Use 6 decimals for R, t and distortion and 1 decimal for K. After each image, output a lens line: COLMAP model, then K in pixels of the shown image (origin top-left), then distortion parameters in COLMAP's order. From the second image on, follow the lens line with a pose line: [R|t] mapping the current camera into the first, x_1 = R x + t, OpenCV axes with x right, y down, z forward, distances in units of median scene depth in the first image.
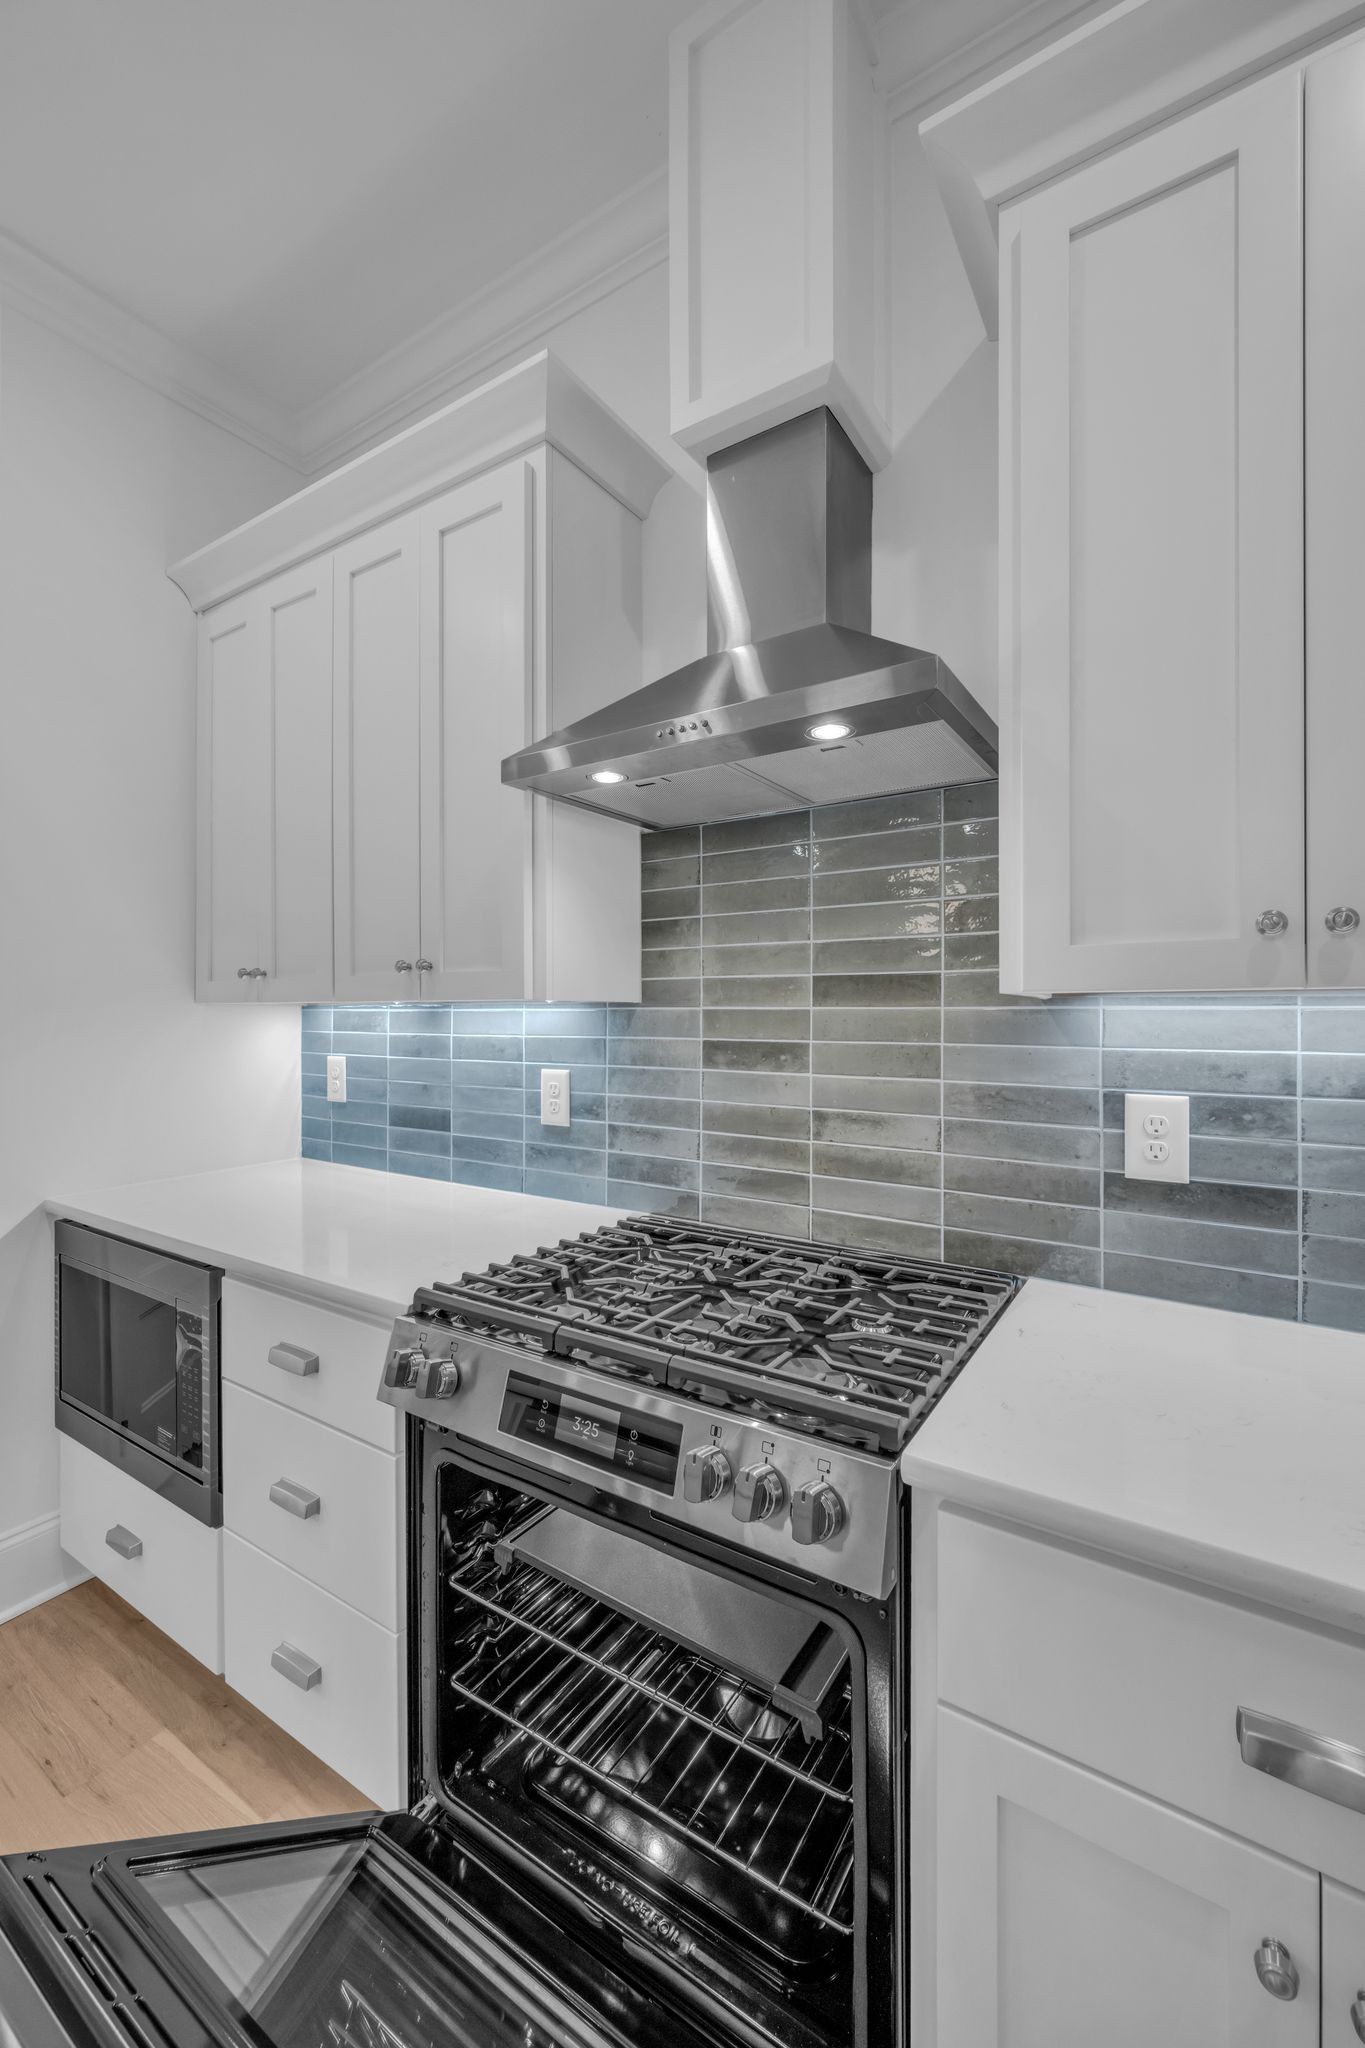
lens RADIAL K [[806.5, 0, 717.6], [0, 806.5, 1018.1], [0, 0, 1]] dist [-0.001331, -0.000726]
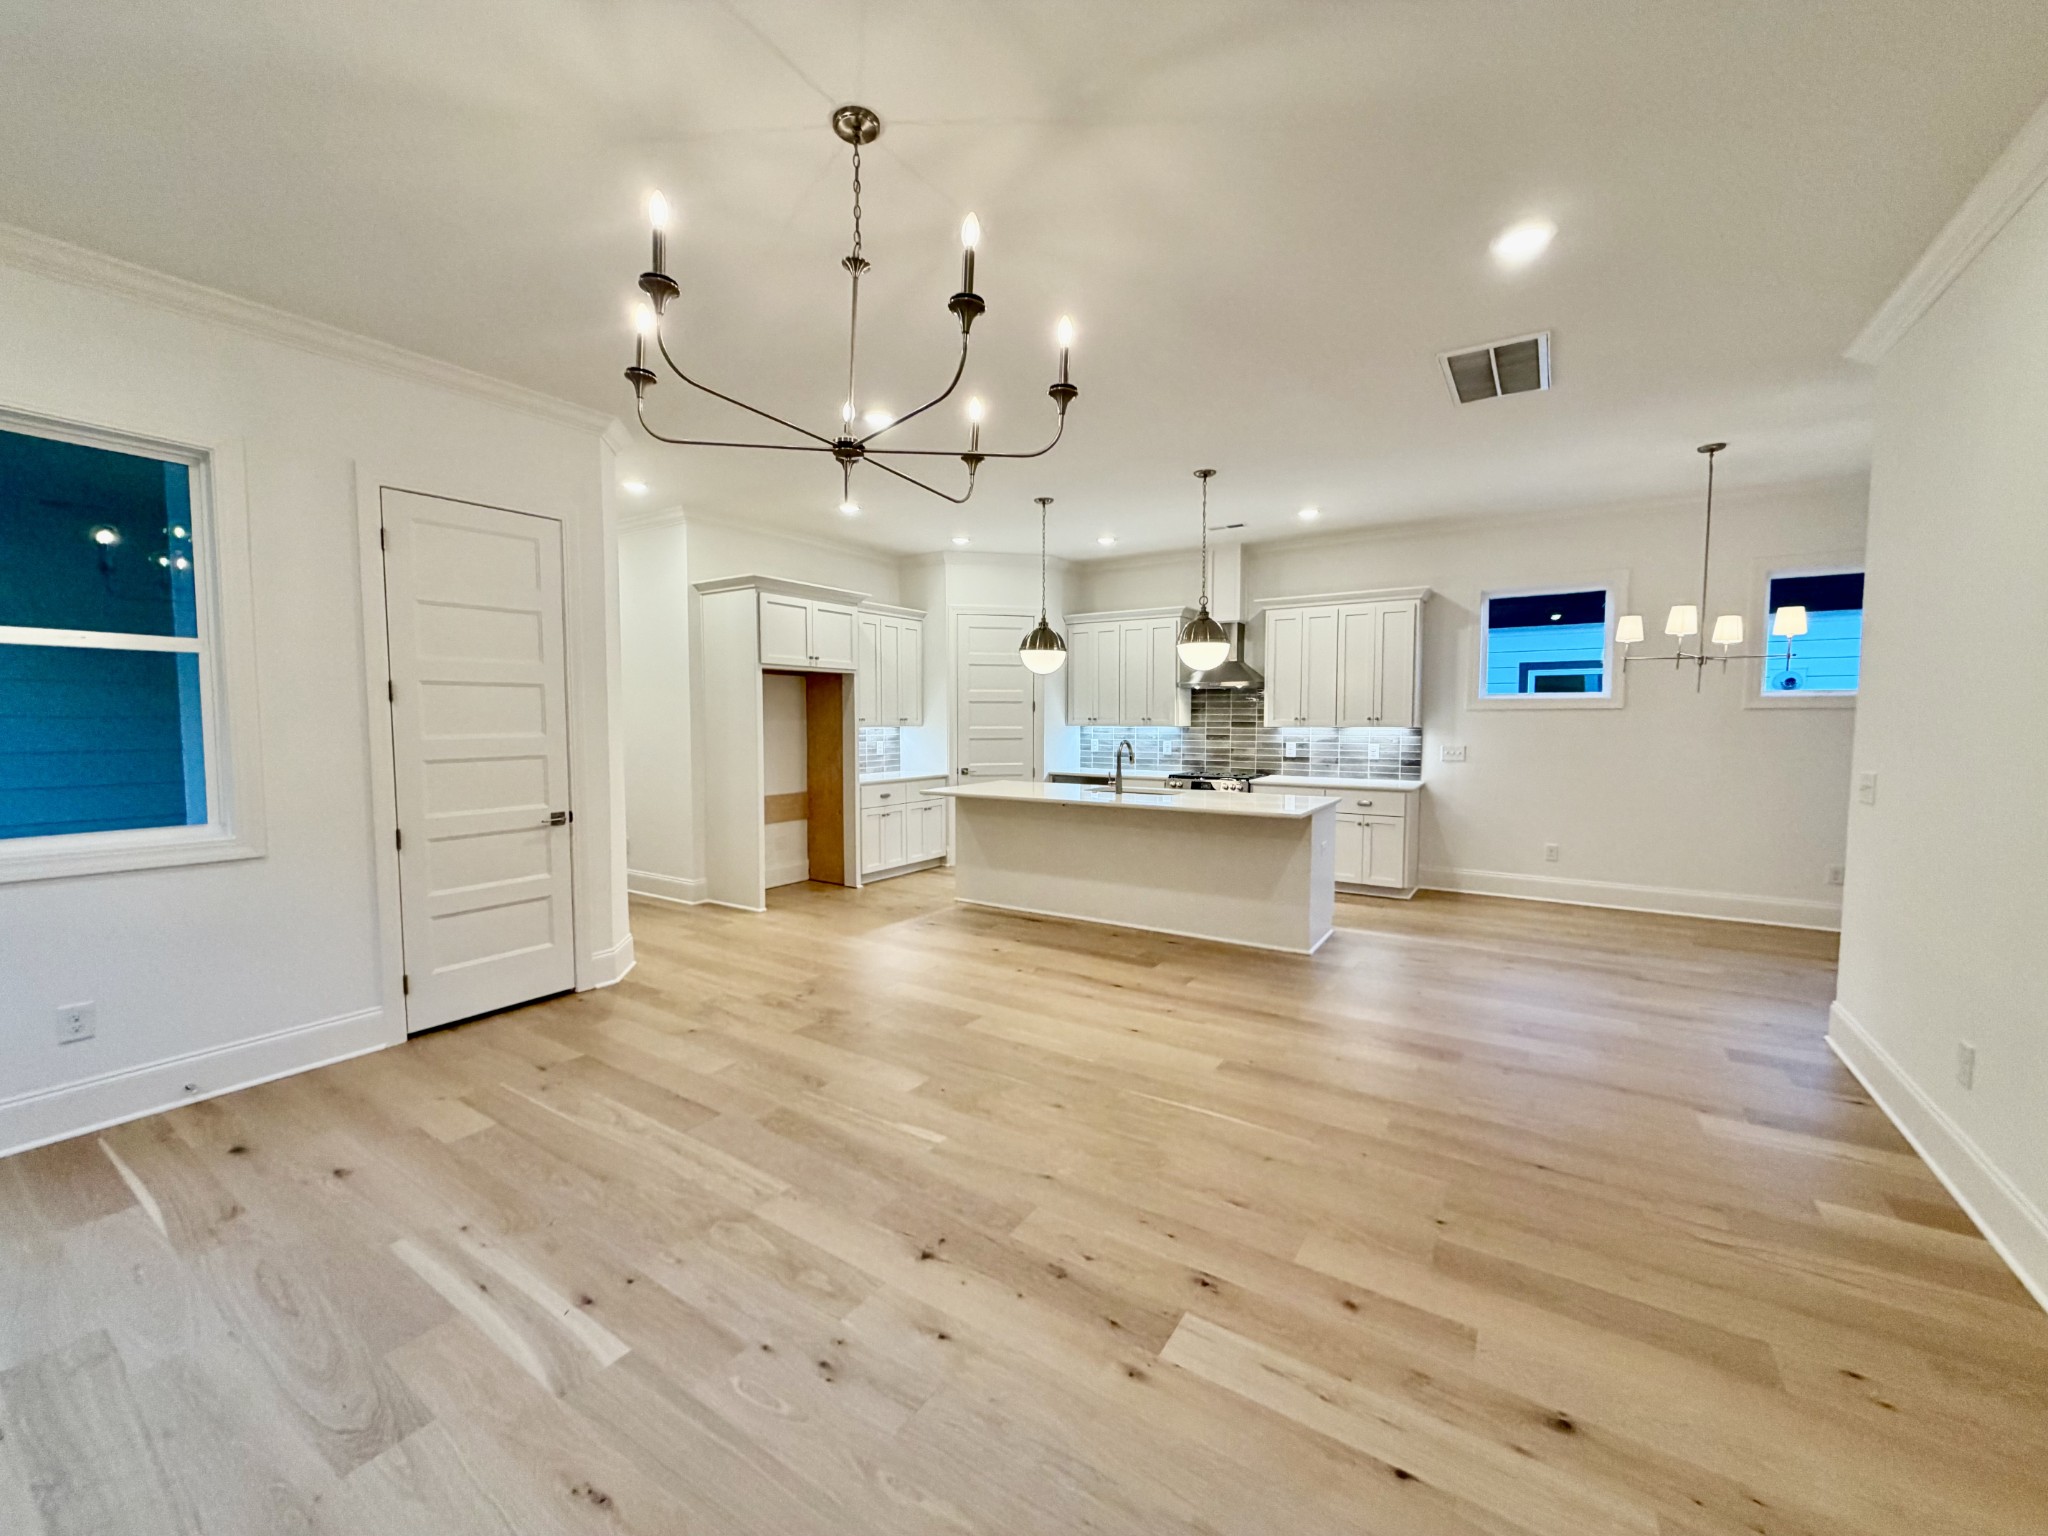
lens RADIAL K [[816.7, 0, 1024.0], [0, 816.7, 768.0], [0, 0, 1]] dist [-0.001110, -0.000085]
pose [[0.999718, 0.002338, -0.023623, -1.051023], [-0.001073, 0.998573, 0.053387, -0.033923], [0.023714, -0.053347, 0.998294, -4.130084]]
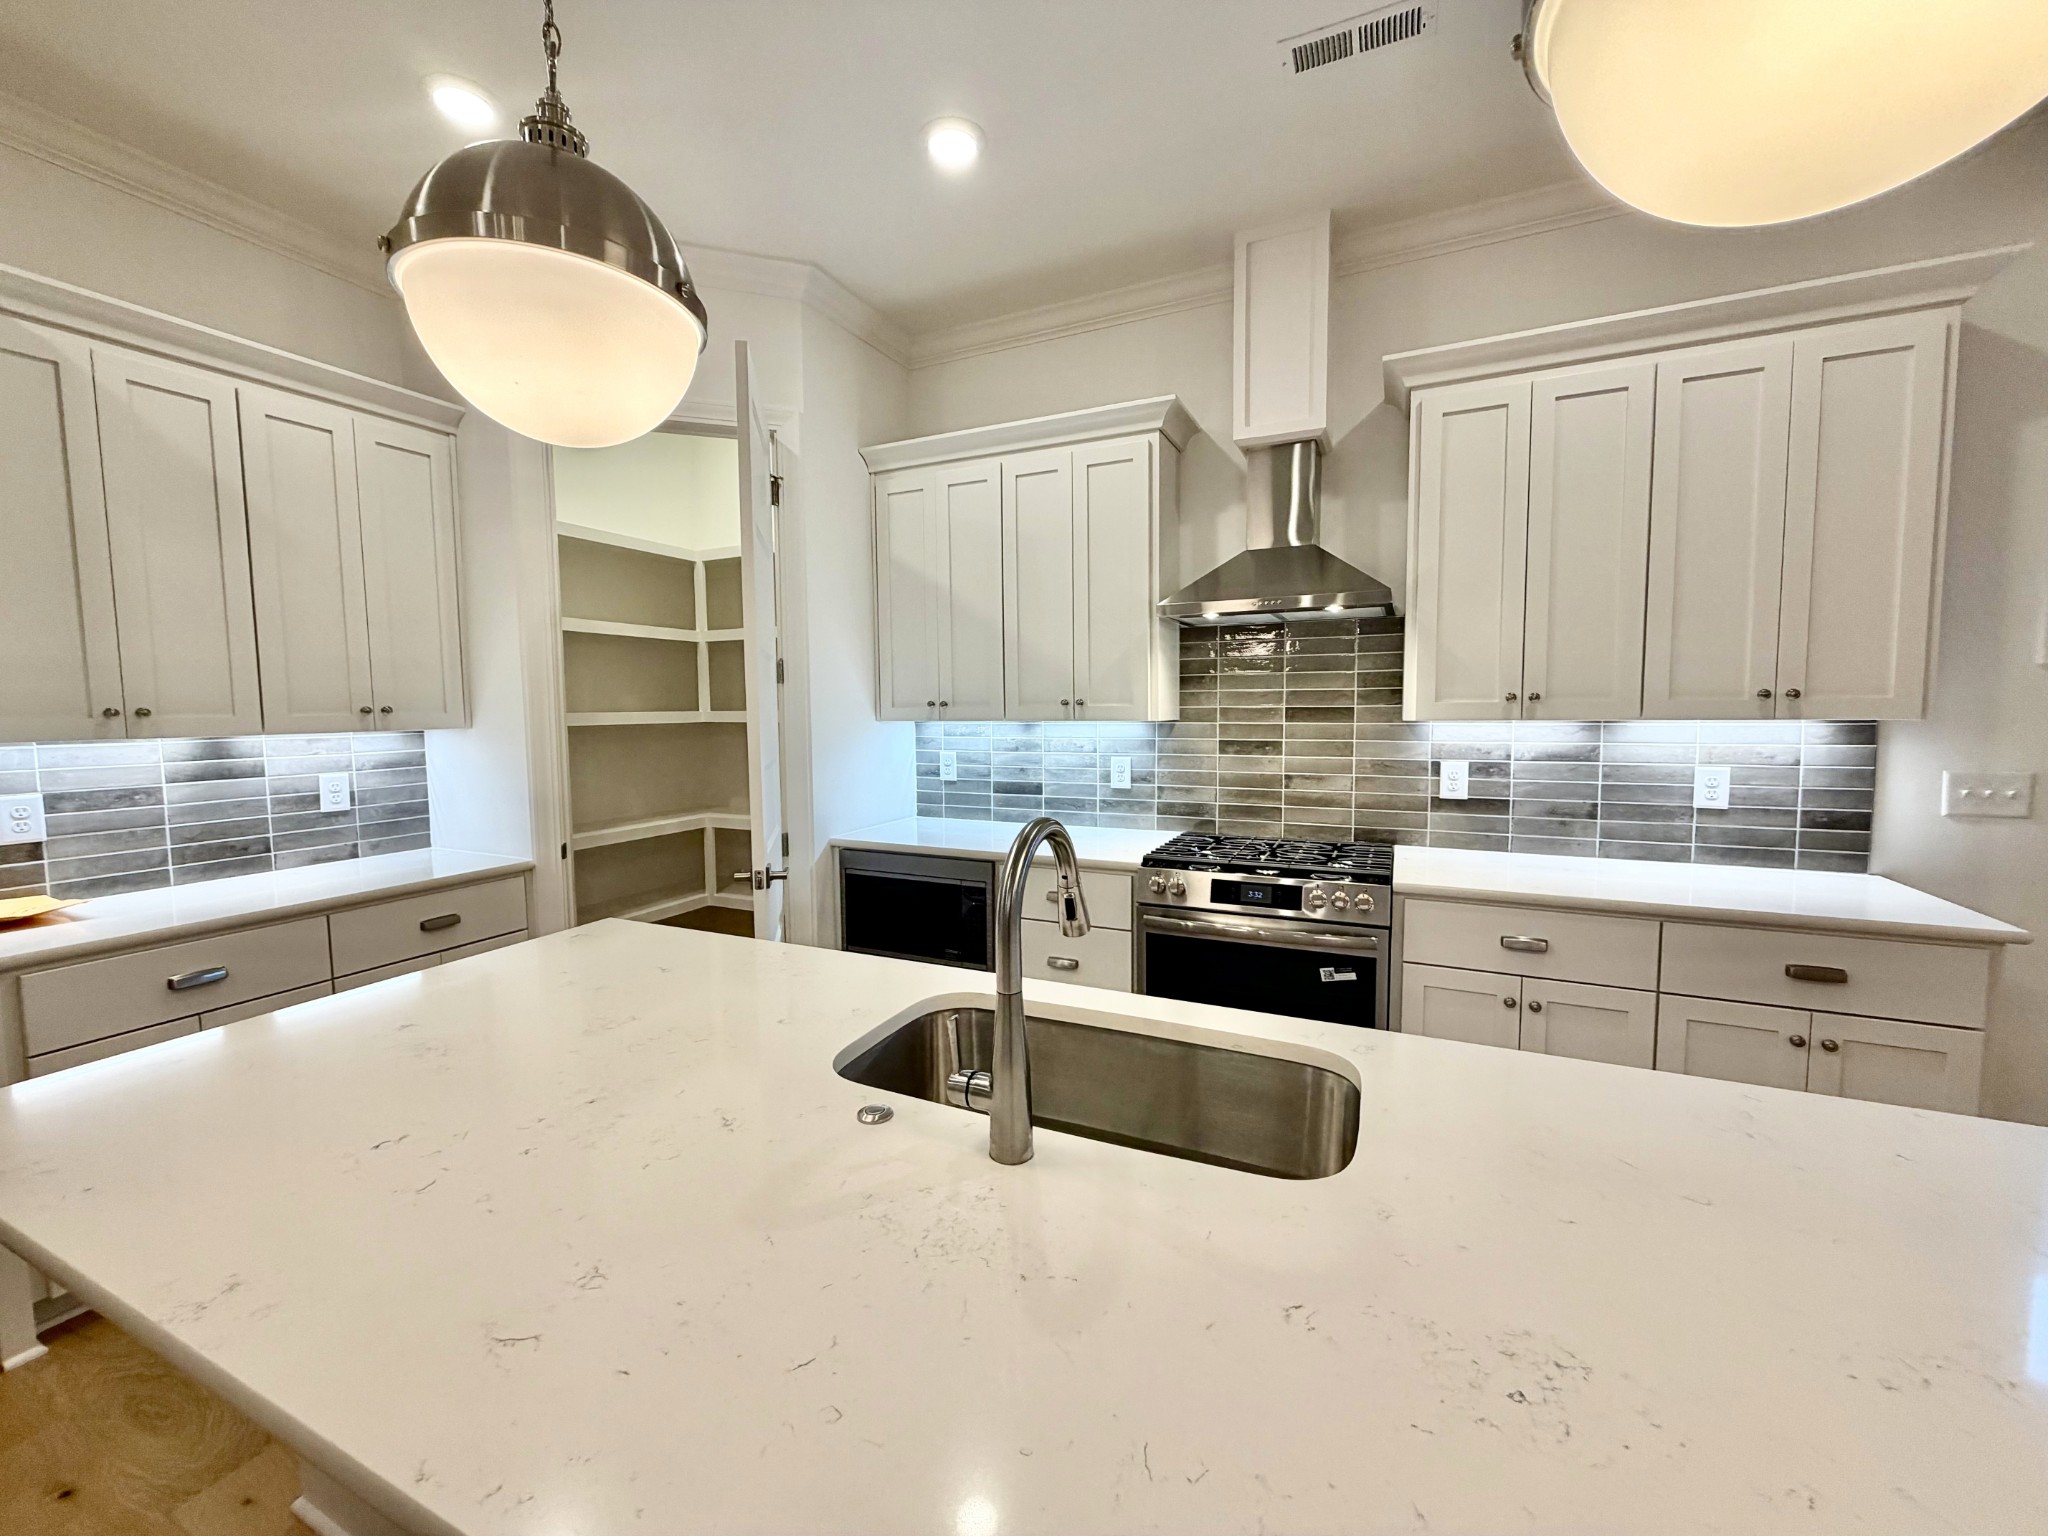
lens RADIAL K [[816.7, 0, 1024.0], [0, 816.7, 768.0], [0, 0, 1]] dist [-0.001110, -0.000085]
pose [[0.991657, -0.018869, 0.127515, -0.776615], [0.009642, 0.997315, 0.072589, -0.054836], [-0.128542, -0.070754, 0.989177, -0.919160]]
